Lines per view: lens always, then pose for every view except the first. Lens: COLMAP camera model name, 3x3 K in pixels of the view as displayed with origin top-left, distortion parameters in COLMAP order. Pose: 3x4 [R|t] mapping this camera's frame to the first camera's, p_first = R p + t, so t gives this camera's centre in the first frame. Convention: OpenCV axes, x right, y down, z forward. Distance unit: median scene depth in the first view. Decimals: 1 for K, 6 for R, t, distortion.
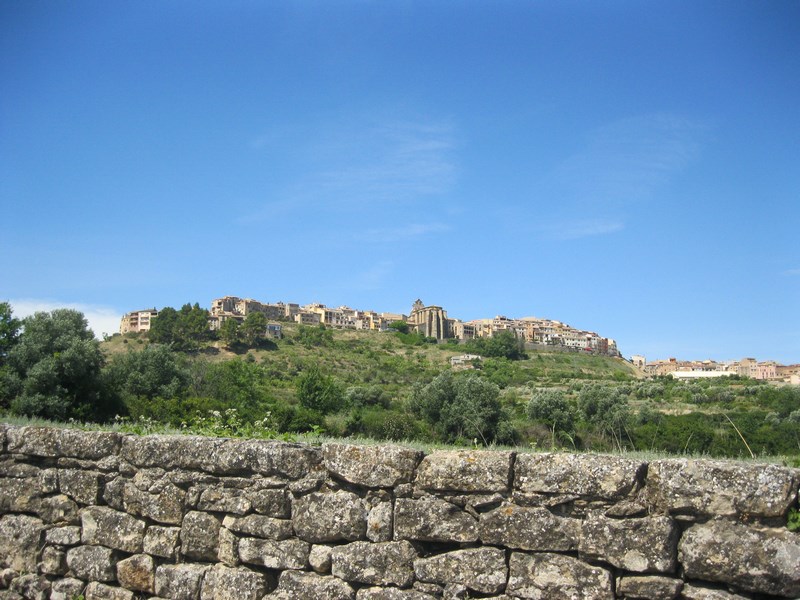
lens RADIAL K [[840.4, 0, 400.1], [0, 840.4, 299.4], [0, 0, 1]] dist [-0.106979, 0.000000]
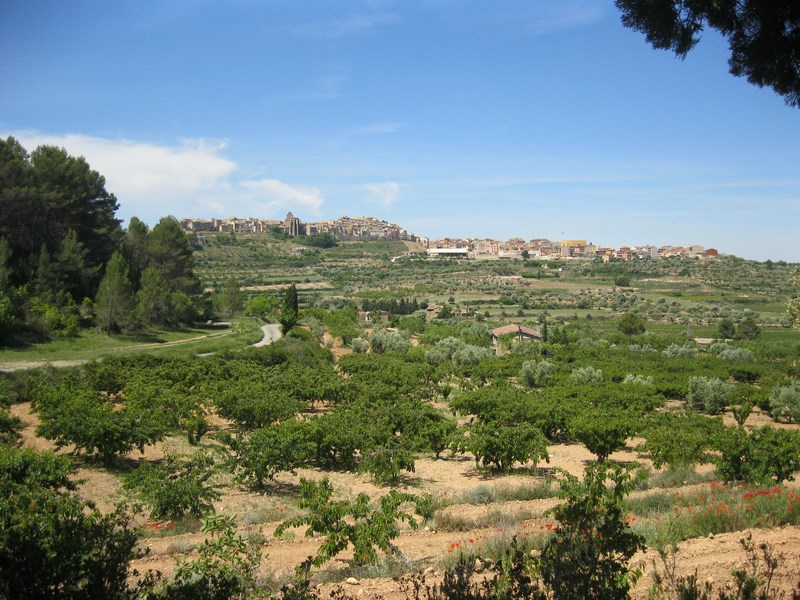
lens RADIAL K [[840.4, 0, 399.5], [0, 840.4, 301.1], [0, 0, 1]] dist [-0.106979, 0.000000]
pose [[0.999452, -0.006907, -0.032366, 0.364196], [0.013493, 0.978049, 0.207938, -0.213740], [0.030219, -0.208261, 0.977606, -0.959912]]
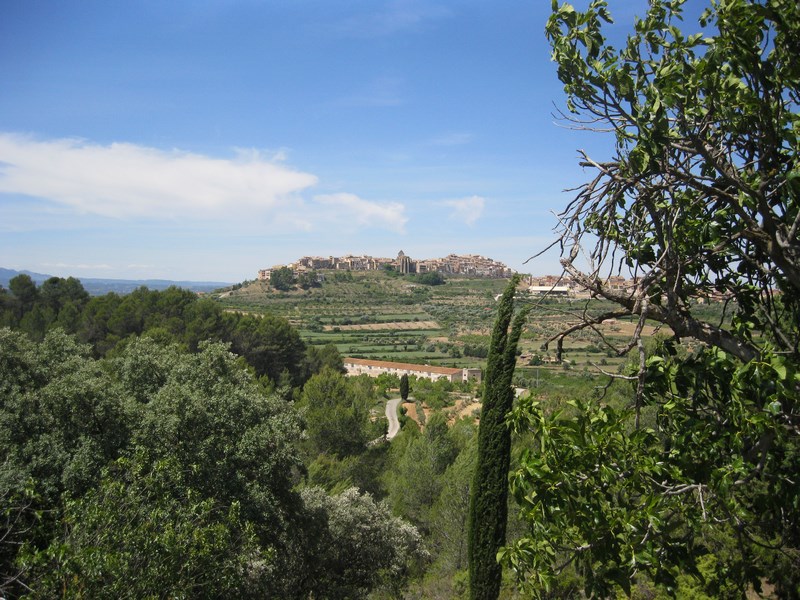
lens RADIAL K [[840.4, 0, 400.7], [0, 840.4, 299.4], [0, 0, 1]] dist [-0.106979, 0.000000]
pose [[0.987118, 0.009058, -0.159739, 0.384441], [0.020078, 0.983491, 0.179842, -0.276832], [0.158731, -0.180732, 0.970639, -1.090522]]
